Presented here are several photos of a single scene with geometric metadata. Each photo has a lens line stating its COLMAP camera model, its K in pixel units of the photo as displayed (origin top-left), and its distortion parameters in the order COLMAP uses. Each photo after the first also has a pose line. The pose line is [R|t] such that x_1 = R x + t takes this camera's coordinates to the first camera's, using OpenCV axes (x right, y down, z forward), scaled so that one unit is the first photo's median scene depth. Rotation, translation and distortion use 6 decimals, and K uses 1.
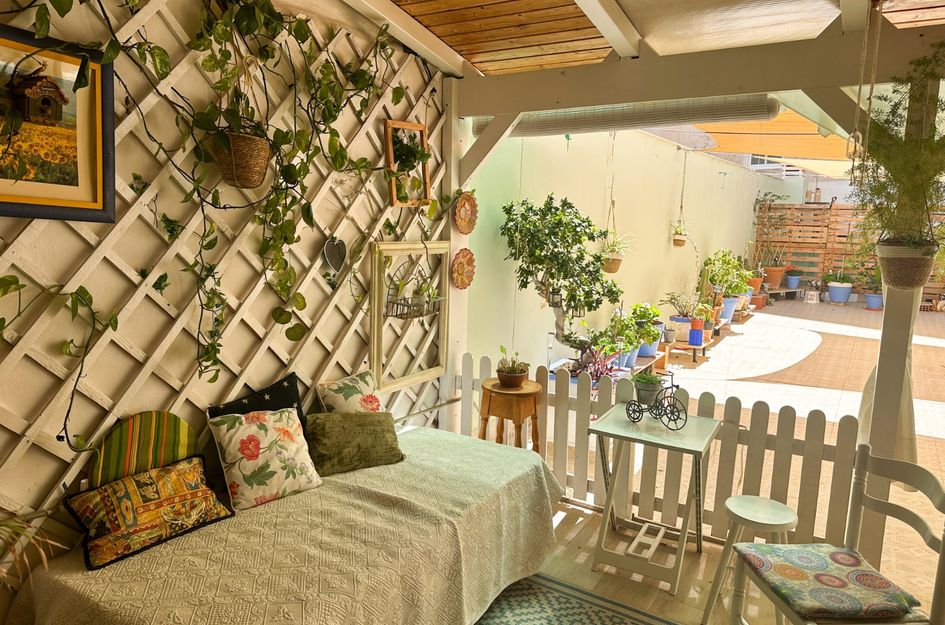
lens RADIAL K [[666.9, 0, 471.1], [0, 666.9, 314.0], [0, 0, 1]] dist [0.045519, -0.041774]
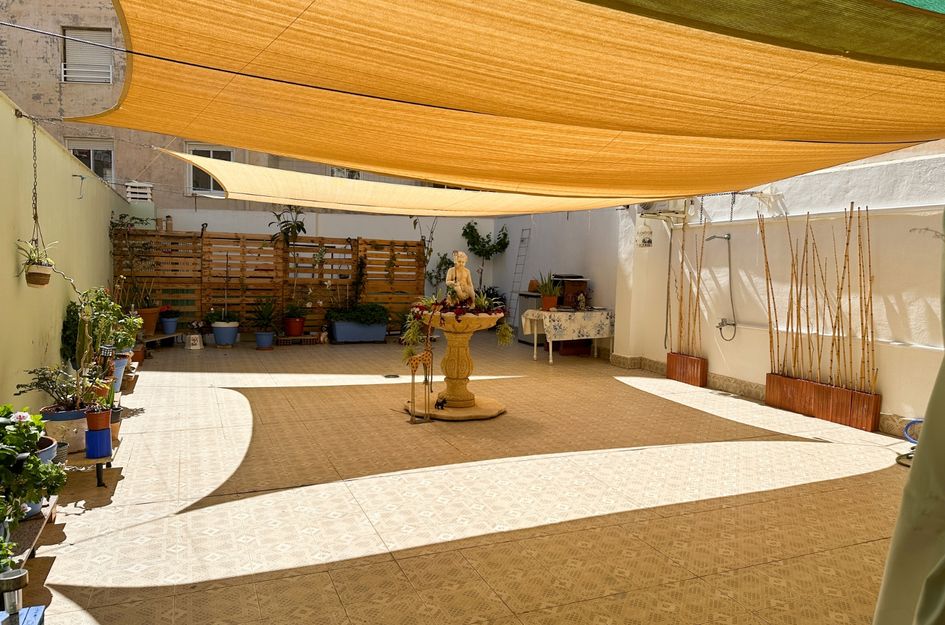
lens RADIAL K [[666.9, 0, 471.0], [0, 666.9, 306.5], [0, 0, 1]] dist [0.045519, -0.041774]
pose [[0.584717, -0.061643, 0.808892, 0.038218], [0.115245, 0.993308, -0.007610, -0.022757], [-0.803010, 0.097670, 0.587908, 0.234239]]
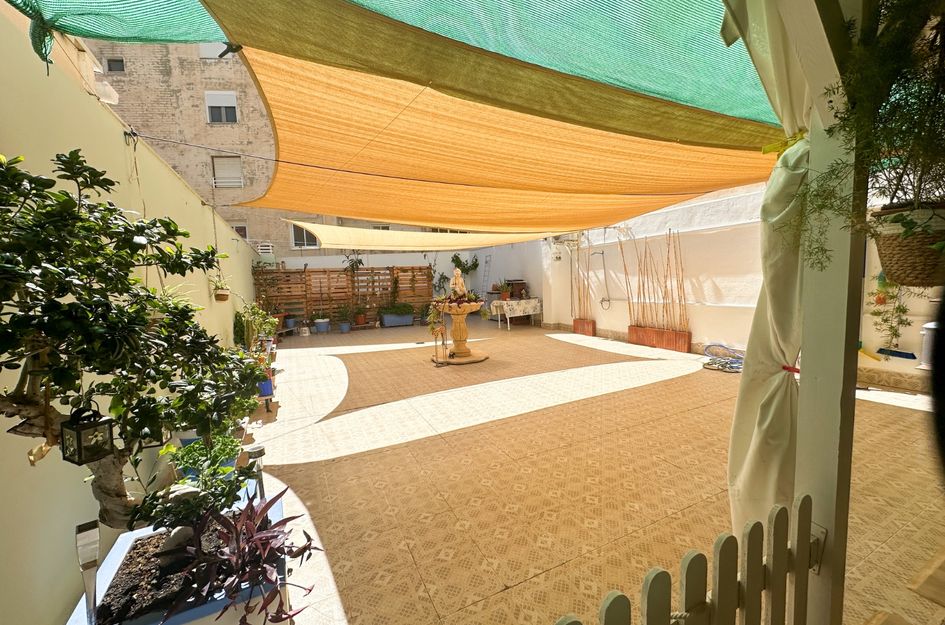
lens RADIAL K [[379.2, 0, 470.5], [0, 379.2, 310.9], [0, 0, 1]] dist [-0.002233, 0.000595]
pose [[0.545662, -0.115514, 0.830006, 0.026783], [0.180327, 0.983436, 0.018317, -0.019248], [-0.818374, 0.139678, 0.557454, 0.244475]]
